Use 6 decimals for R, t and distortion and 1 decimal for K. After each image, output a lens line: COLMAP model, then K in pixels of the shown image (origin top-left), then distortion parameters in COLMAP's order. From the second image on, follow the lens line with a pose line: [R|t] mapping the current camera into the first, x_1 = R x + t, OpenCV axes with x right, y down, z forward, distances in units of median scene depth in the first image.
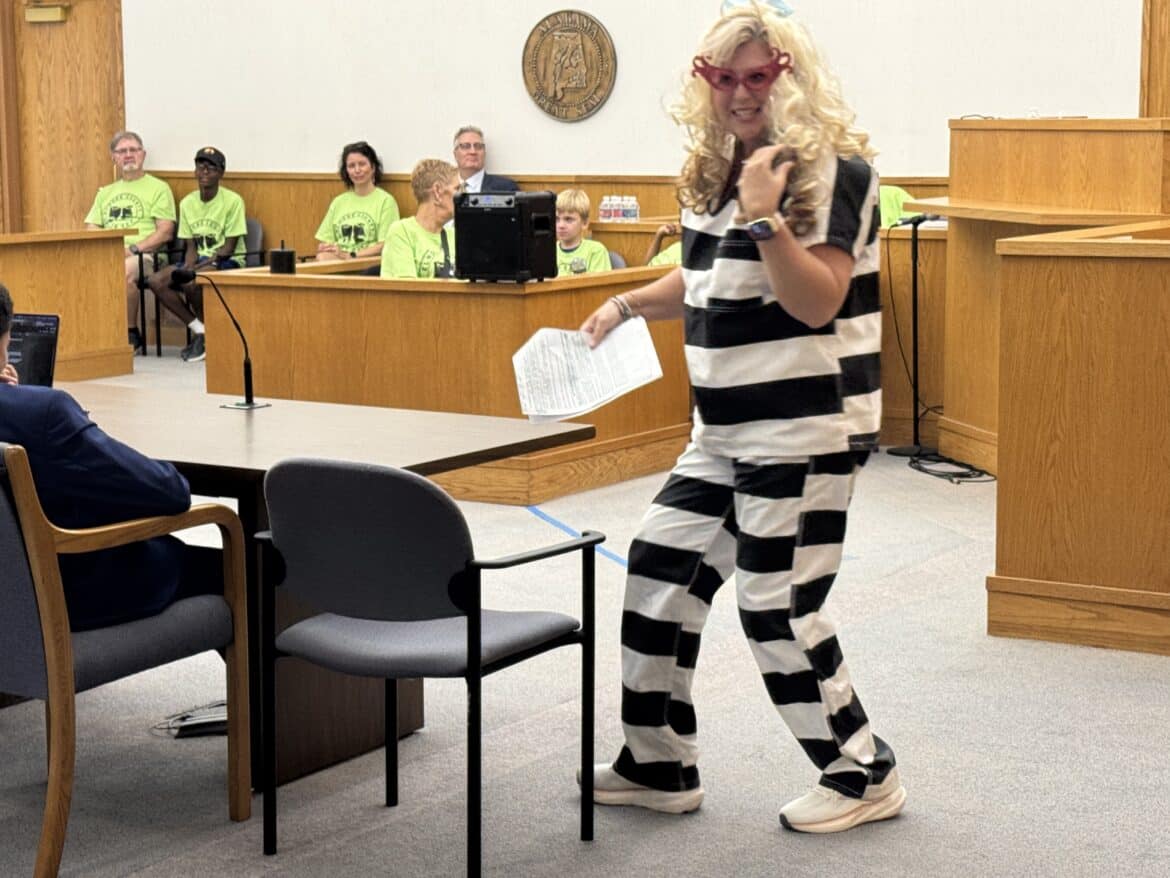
lens RADIAL K [[2427.4, 0, 573.6], [0, 2427.4, 438.3], [0, 0, 1]] dist [0.130786, 0.000000]
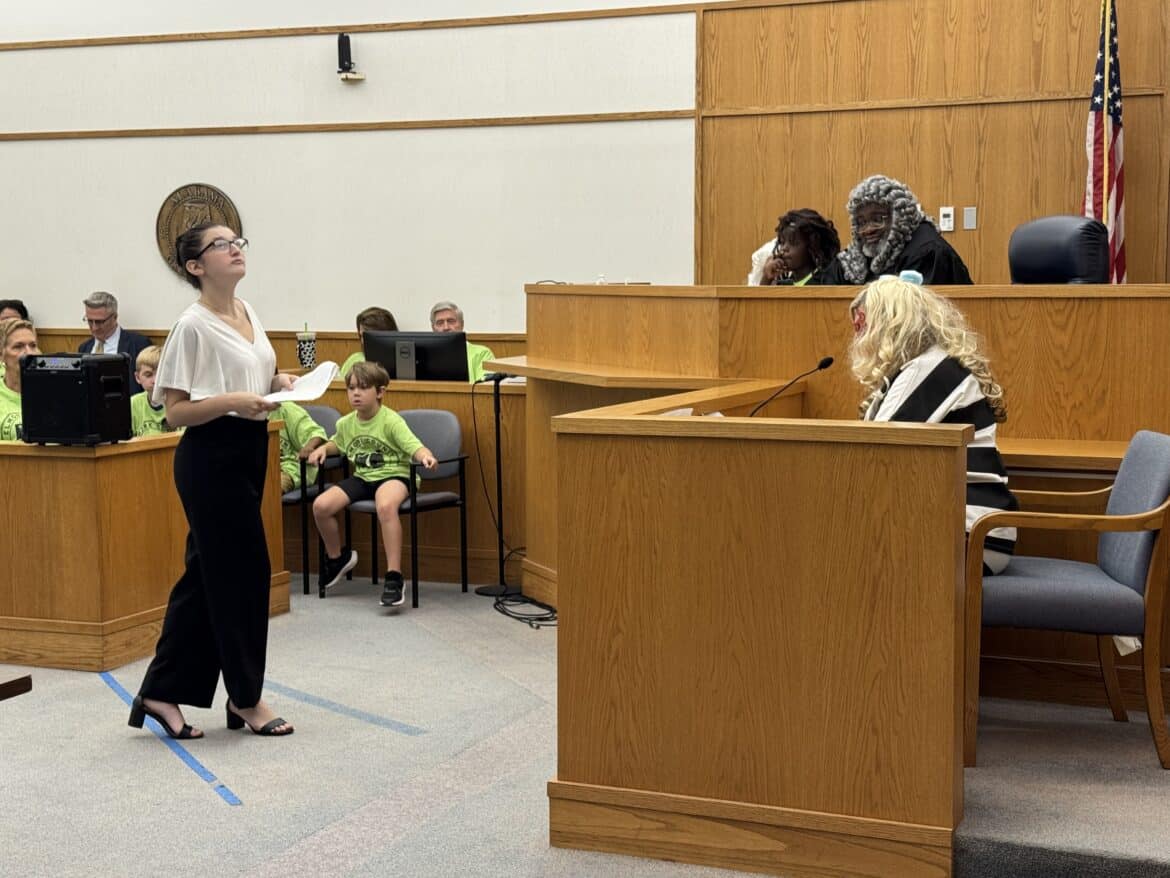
lens RADIAL K [[1741.3, 0, 587.7], [0, 1741.3, 442.0], [0, 0, 1]] dist [0.083563, 0.000000]
pose [[0.986269, -0.011245, 0.164766, 0.059115], [0.017529, 0.999171, -0.036733, -0.035641], [-0.164216, 0.039117, 0.985648, 0.263788]]
